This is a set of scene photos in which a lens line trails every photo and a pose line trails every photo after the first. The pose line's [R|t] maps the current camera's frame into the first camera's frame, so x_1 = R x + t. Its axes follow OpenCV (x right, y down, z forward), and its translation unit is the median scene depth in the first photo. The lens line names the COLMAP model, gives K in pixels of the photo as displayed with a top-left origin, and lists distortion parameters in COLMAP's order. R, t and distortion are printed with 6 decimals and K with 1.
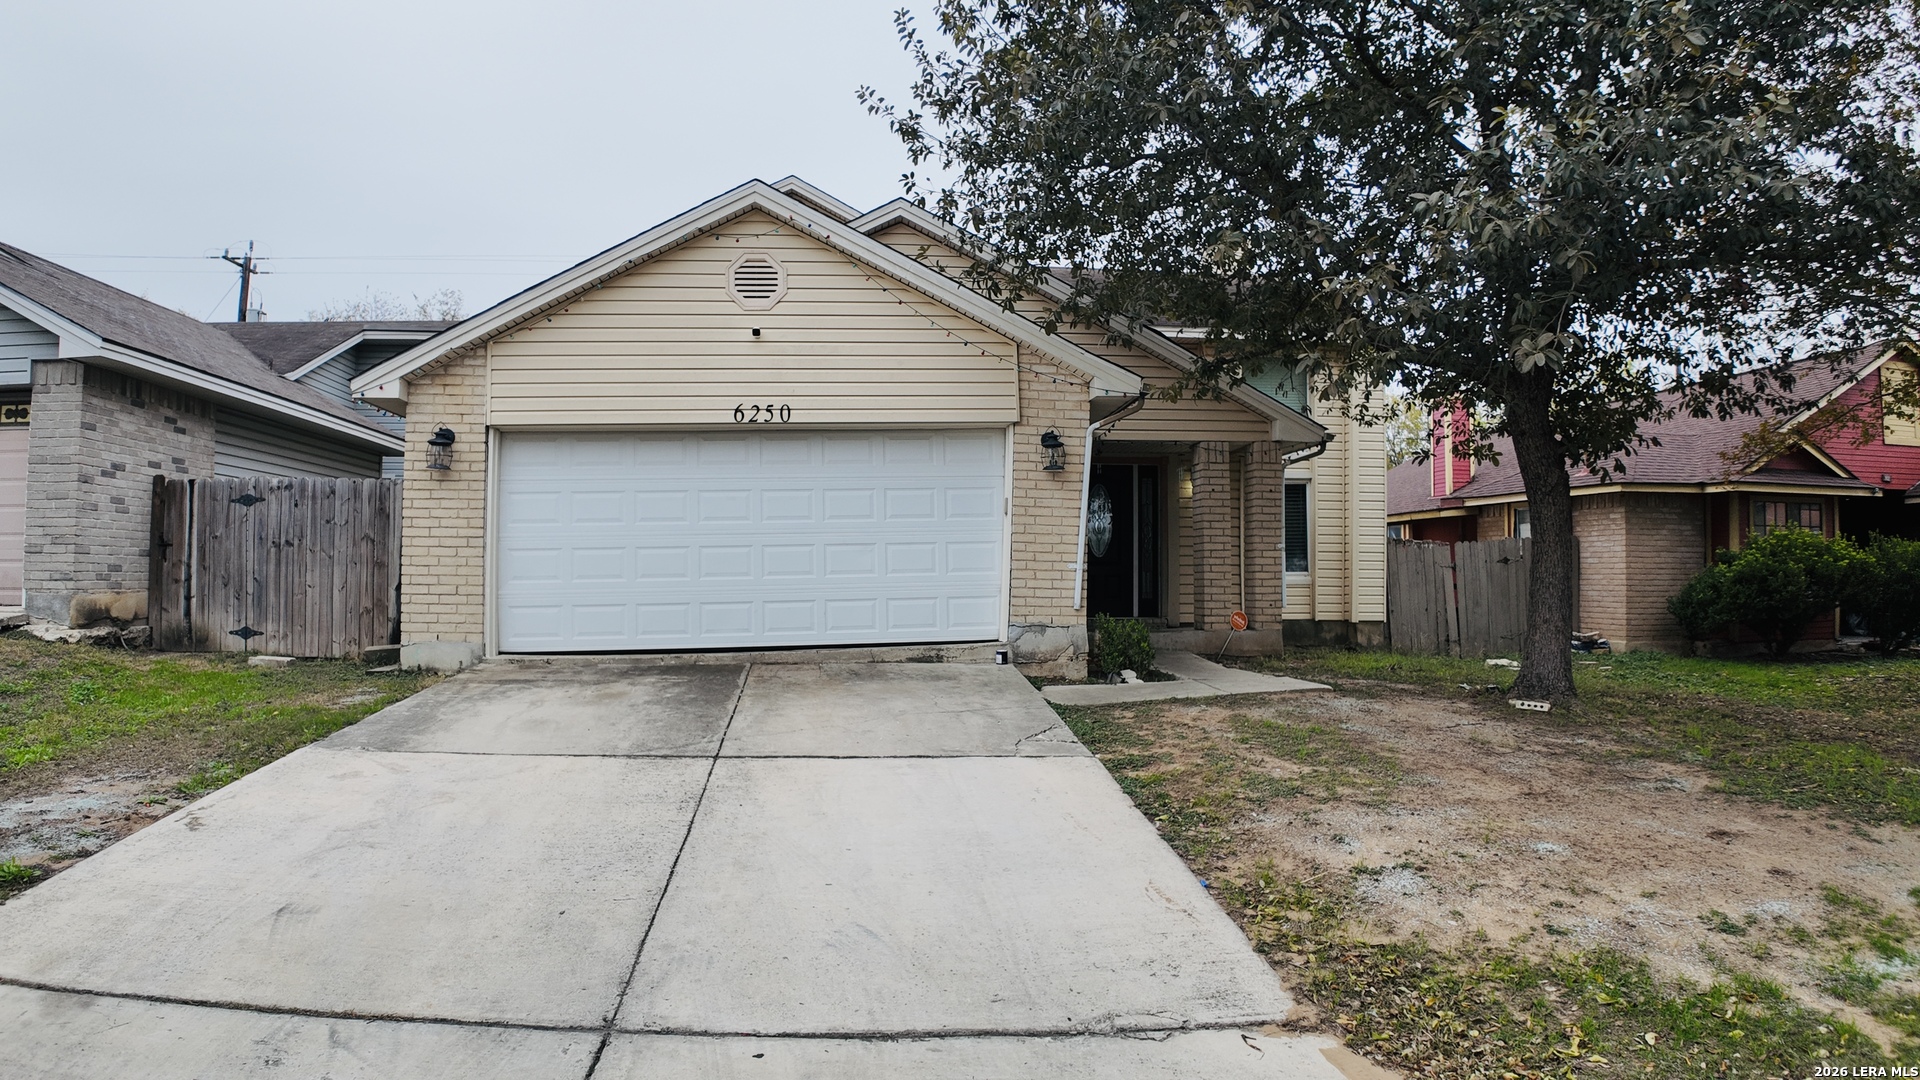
lens RADIAL K [[1020.2, 0, 954.6], [0, 1020.2, 539.2], [0, 0, 1]] dist [-0.080022, -0.033064]
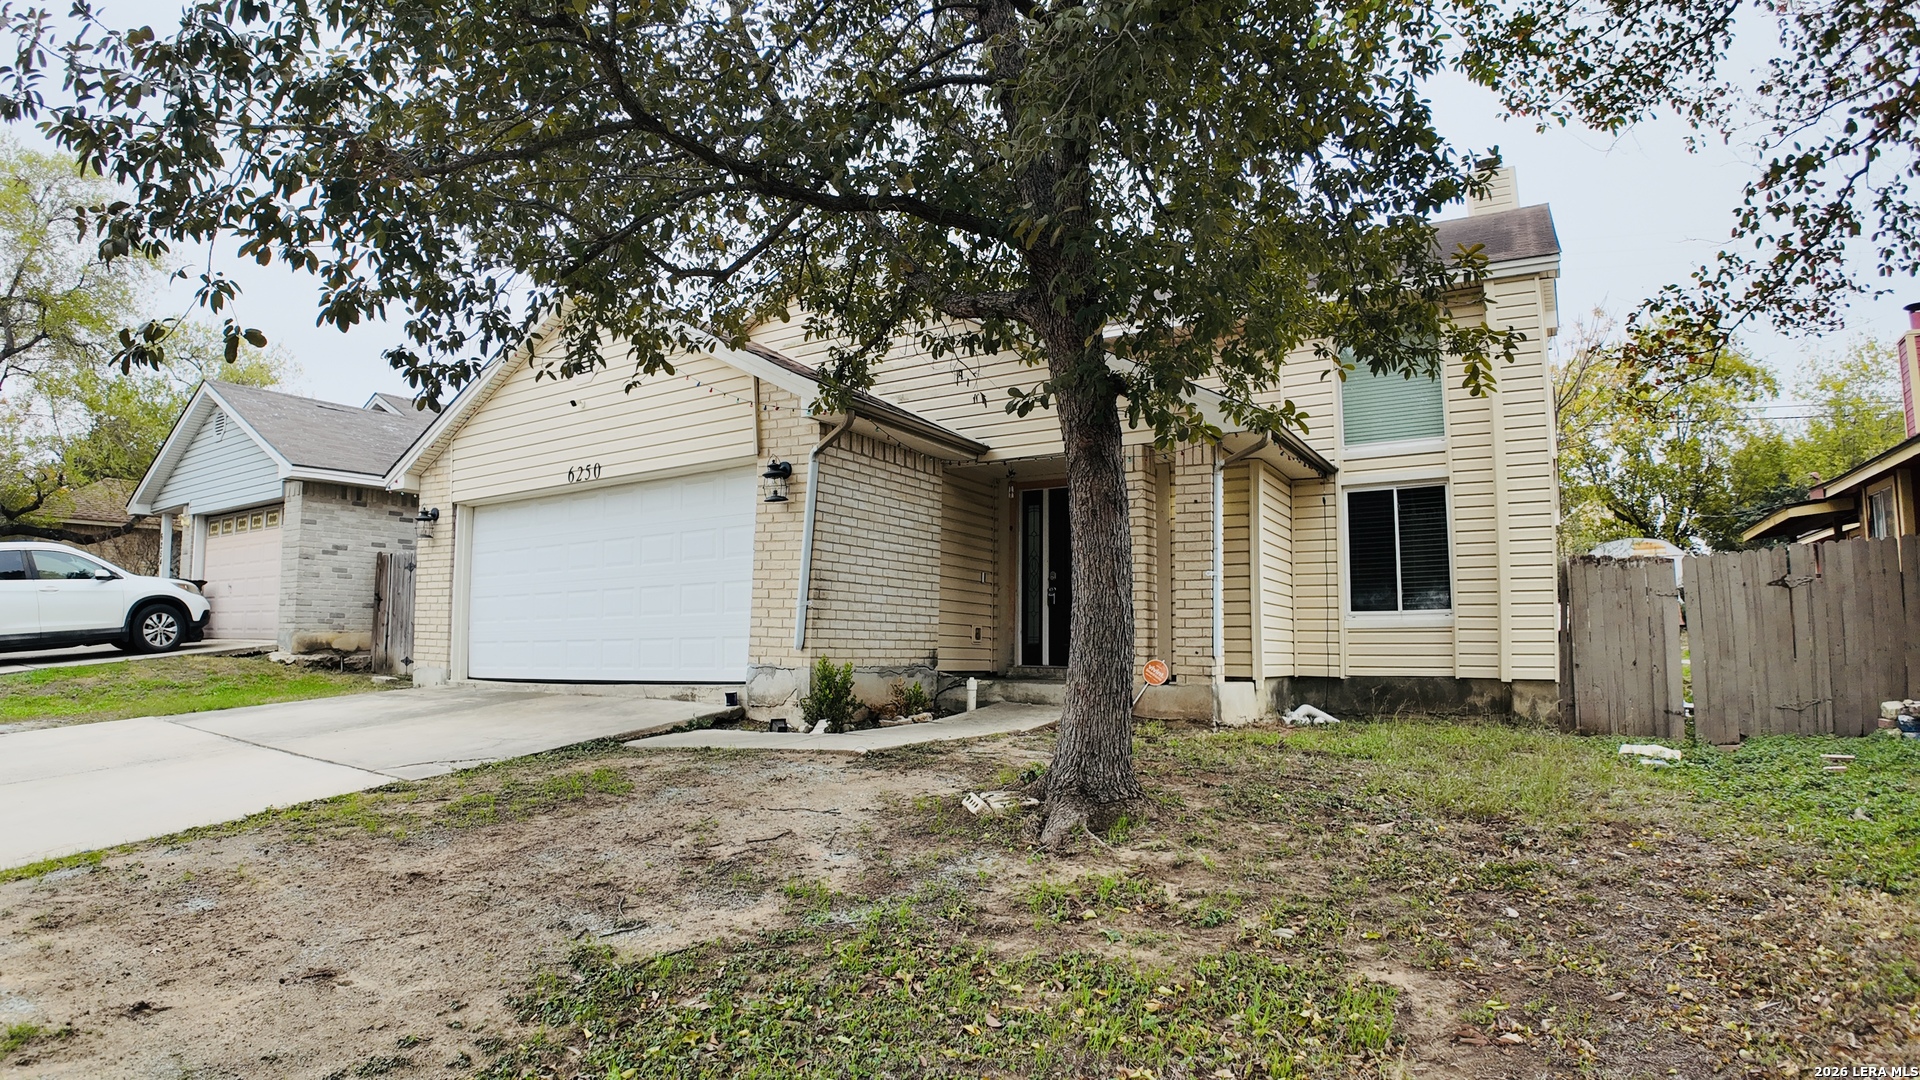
lens RADIAL K [[1018.1, 0, 953.6], [0, 1018.1, 539.6], [0, 0, 1]] dist [-0.085234, -0.025356]
pose [[0.781727, -0.057878, -0.620930, 0.801357], [0.023842, 0.997730, -0.062984, 0.030197], [0.623165, 0.034432, 0.781332, 0.369272]]
